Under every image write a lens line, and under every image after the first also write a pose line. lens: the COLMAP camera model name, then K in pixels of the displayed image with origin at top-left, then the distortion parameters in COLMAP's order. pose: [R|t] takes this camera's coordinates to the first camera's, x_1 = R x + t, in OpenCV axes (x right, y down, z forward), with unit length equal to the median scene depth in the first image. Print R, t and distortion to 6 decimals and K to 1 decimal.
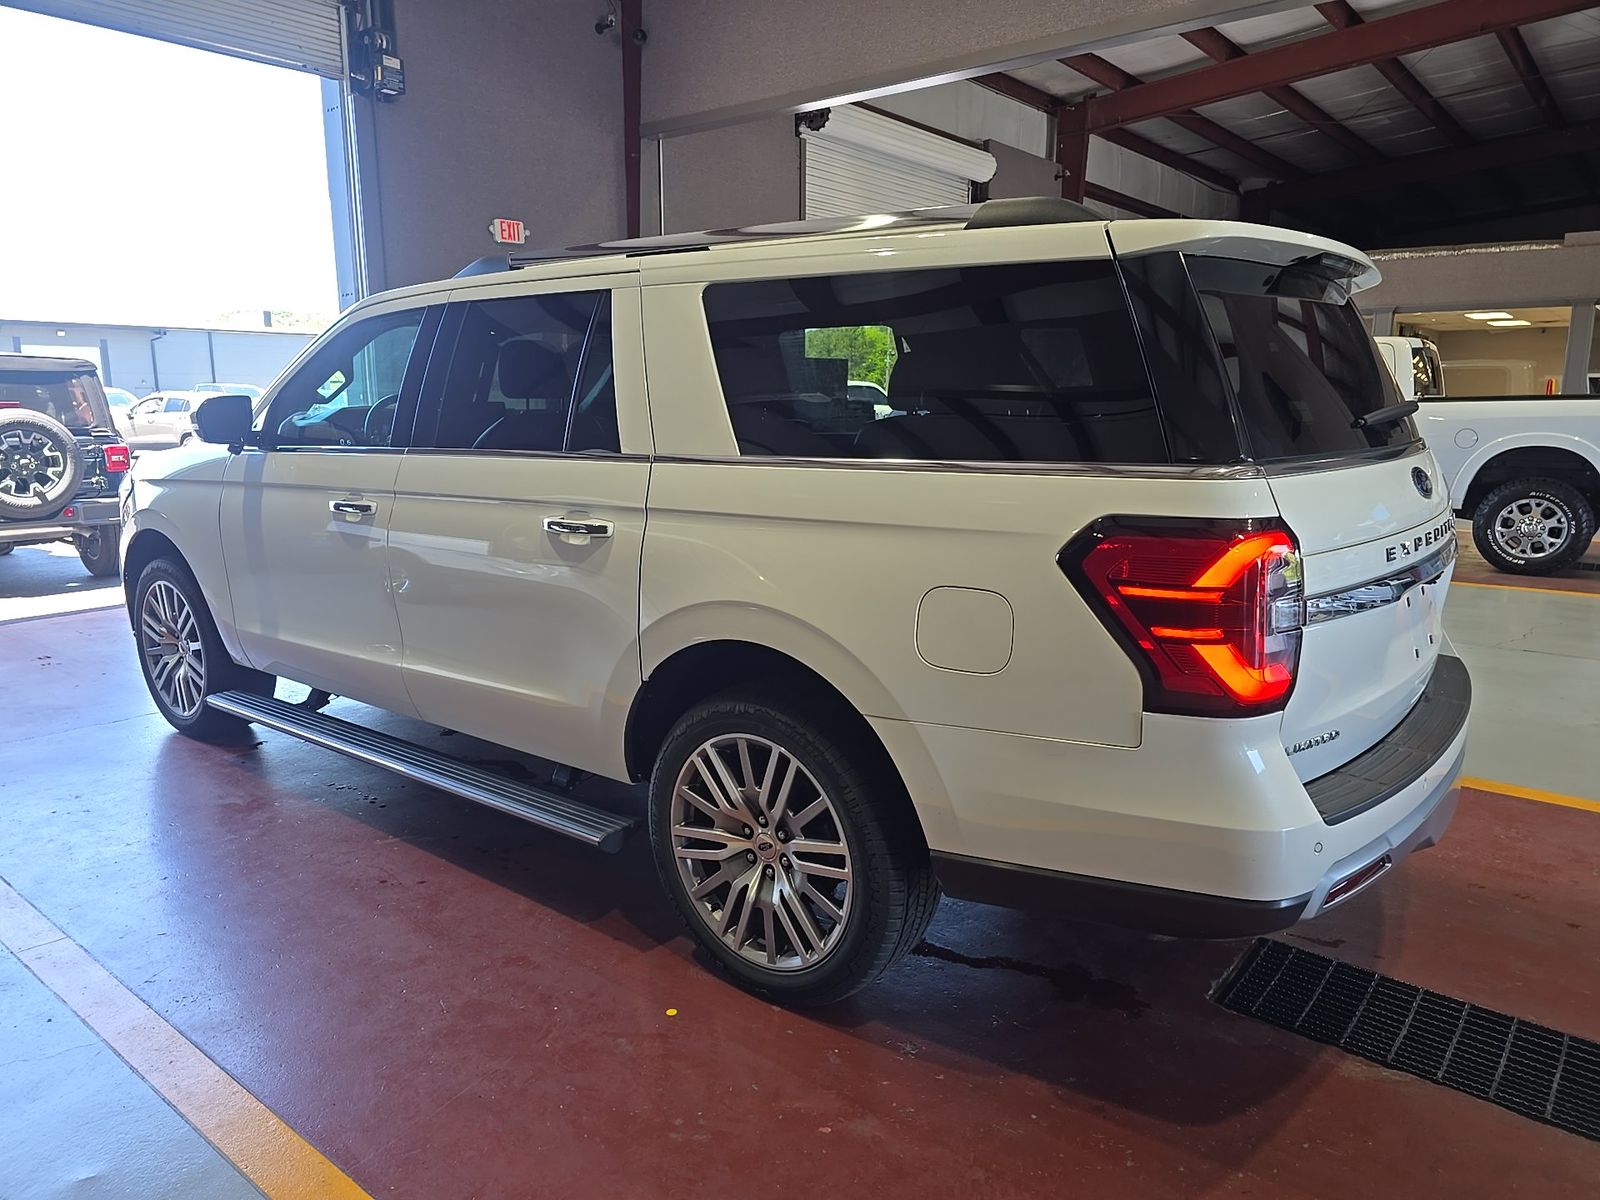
lens RADIAL K [[1060.1, 0, 800.0], [0, 1060.1, 600.0], [0, 0, 1]] dist [0.048422, -0.052376]
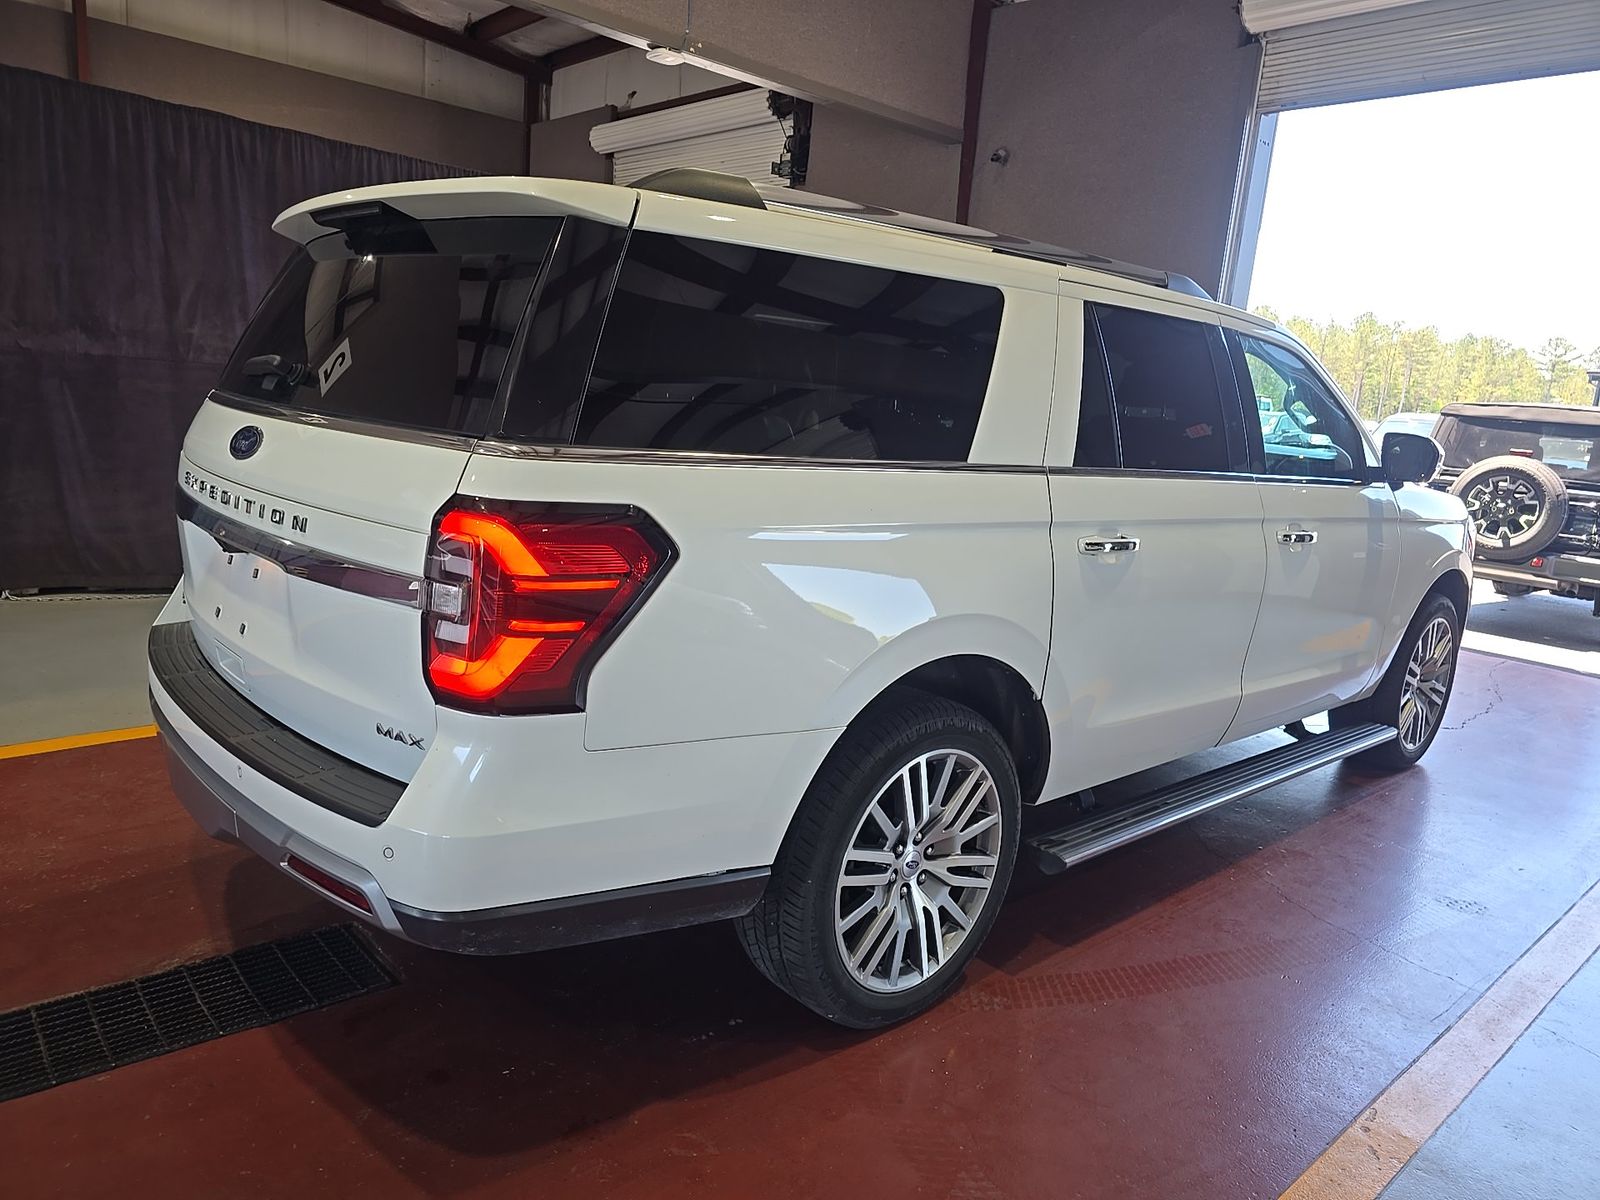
lens RADIAL K [[1067.2, 0, 800.0], [0, 1067.2, 600.0], [0, 0, 1]] dist [0.037761, -0.001307]
pose [[-0.187235, 0.181148, -0.965468, 0.435460], [-0.262573, 0.937858, 0.226889, -0.101387], [0.946572, 0.295987, -0.128035, 0.507810]]
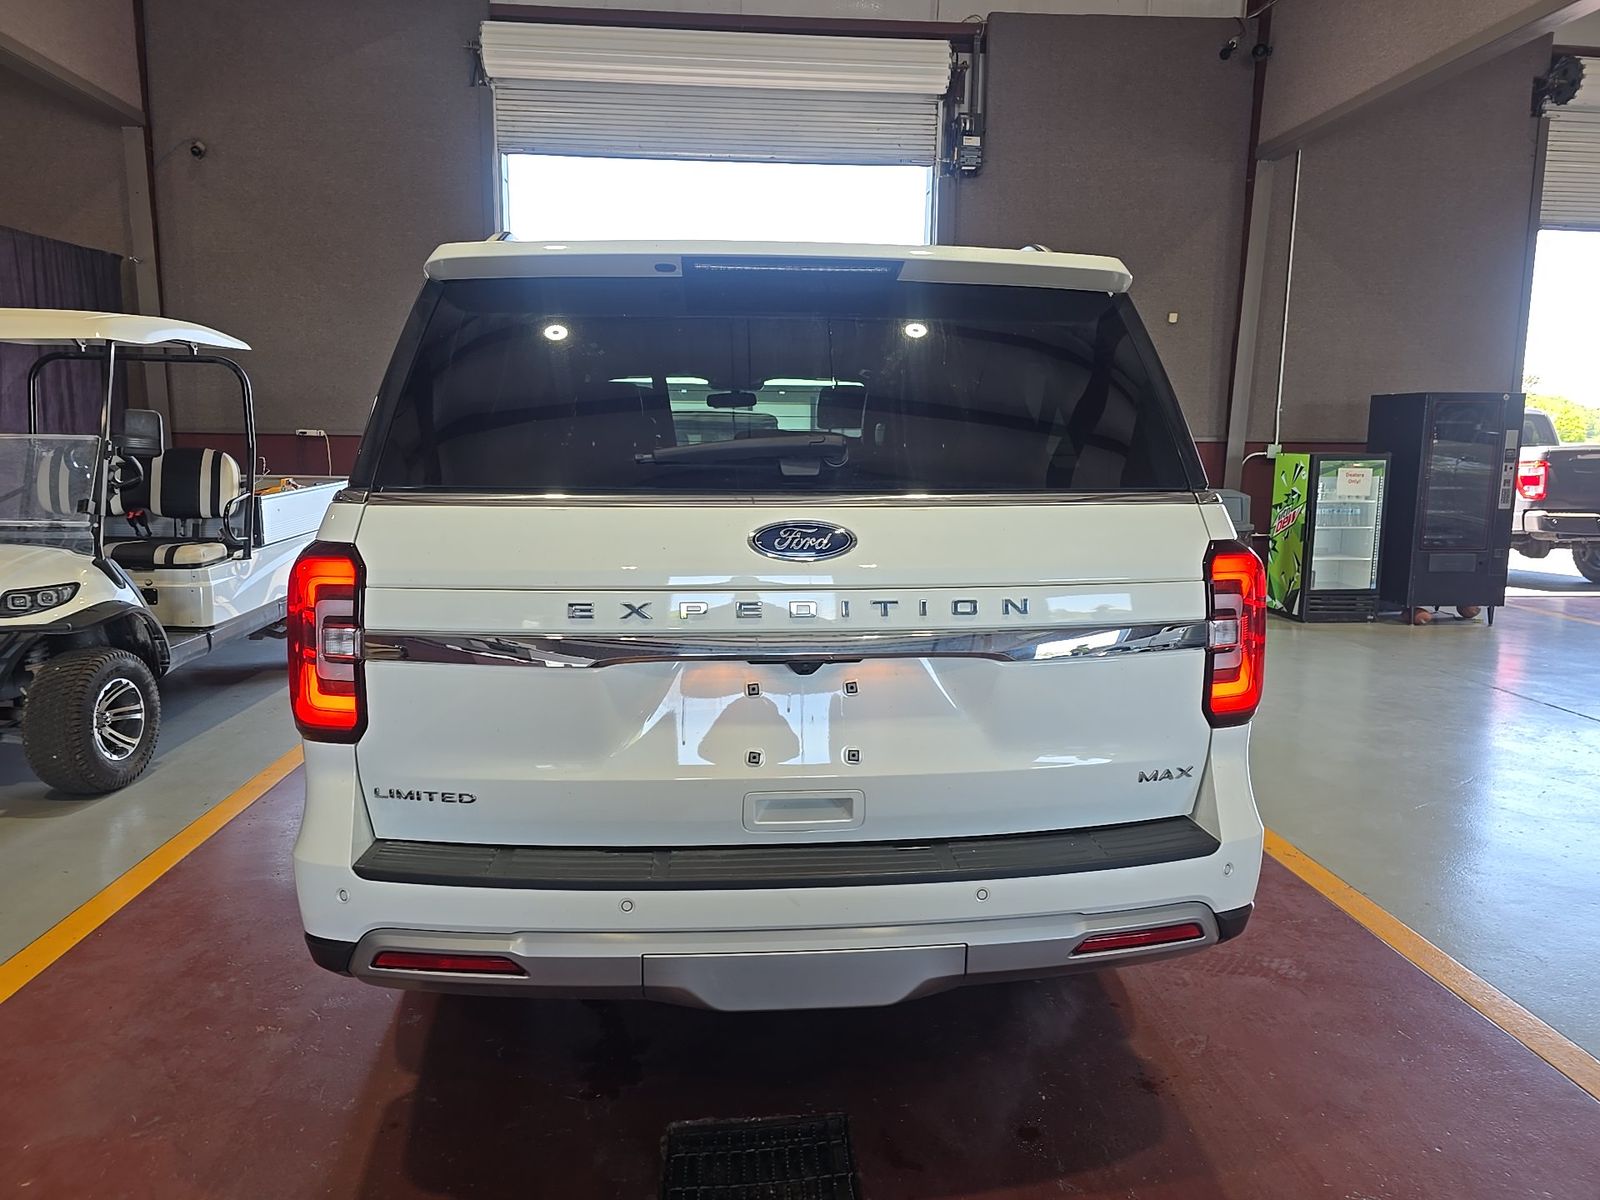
lens RADIAL K [[1060.1, 0, 800.0], [0, 1060.1, 600.0], [0, 0, 1]] dist [0.048422, -0.052376]
pose [[0.667099, 0.121273, -0.735031, 0.347580], [-0.153688, 0.987840, 0.023500, -0.027037], [0.728943, 0.097289, 0.677626, 0.151388]]
